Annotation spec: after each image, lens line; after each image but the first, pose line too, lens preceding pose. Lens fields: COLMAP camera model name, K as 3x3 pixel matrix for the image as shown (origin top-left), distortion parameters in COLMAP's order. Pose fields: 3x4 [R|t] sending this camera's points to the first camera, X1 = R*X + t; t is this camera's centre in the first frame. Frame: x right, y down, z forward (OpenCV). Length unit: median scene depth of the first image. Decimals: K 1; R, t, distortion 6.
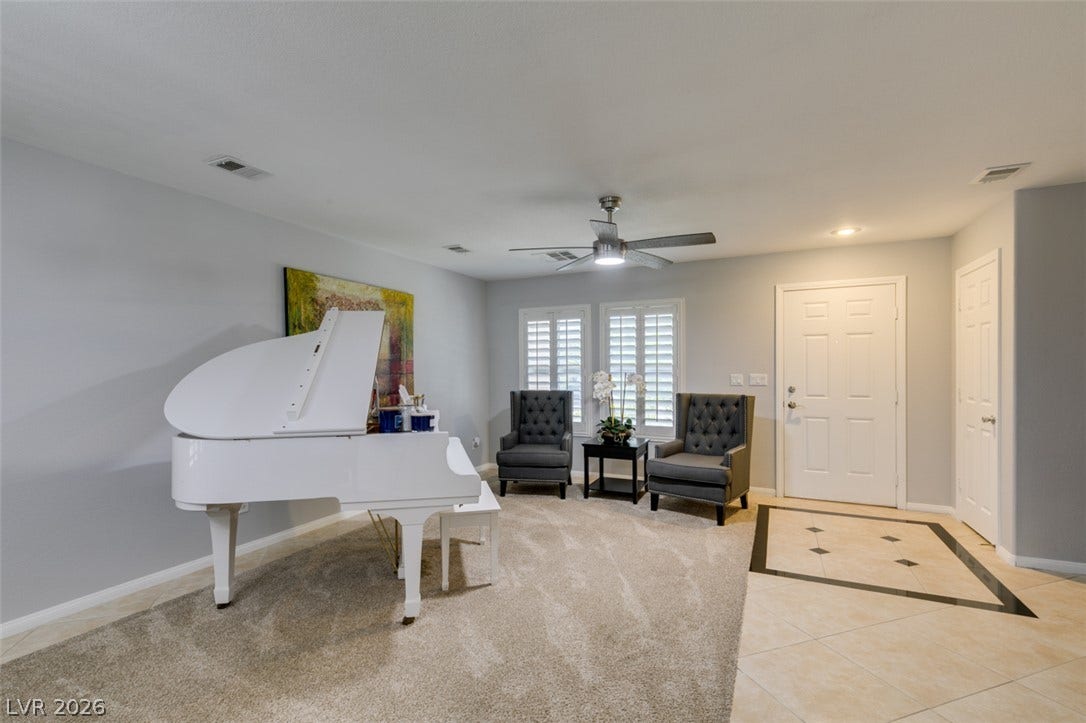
lens RADIAL K [[489.2, 0, 541.3], [0, 489.2, 368.9], [0, 0, 1]] dist [0.000823, -0.000534]
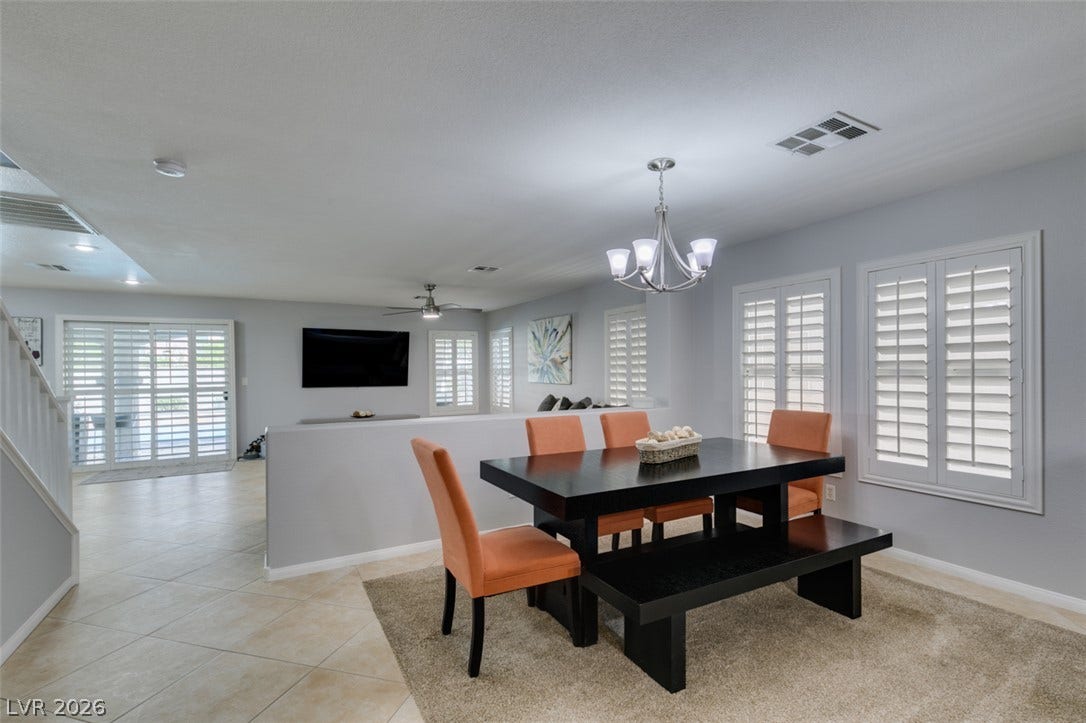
lens RADIAL K [[489.2, 0, 543.4], [0, 489.2, 372.4], [0, 0, 1]] dist [0.000823, -0.000534]
pose [[-0.565203, 0.011217, -0.824876, 0.218721], [0.010241, 0.999926, 0.006581, -0.000970], [0.824888, -0.004728, -0.565276, 0.277409]]
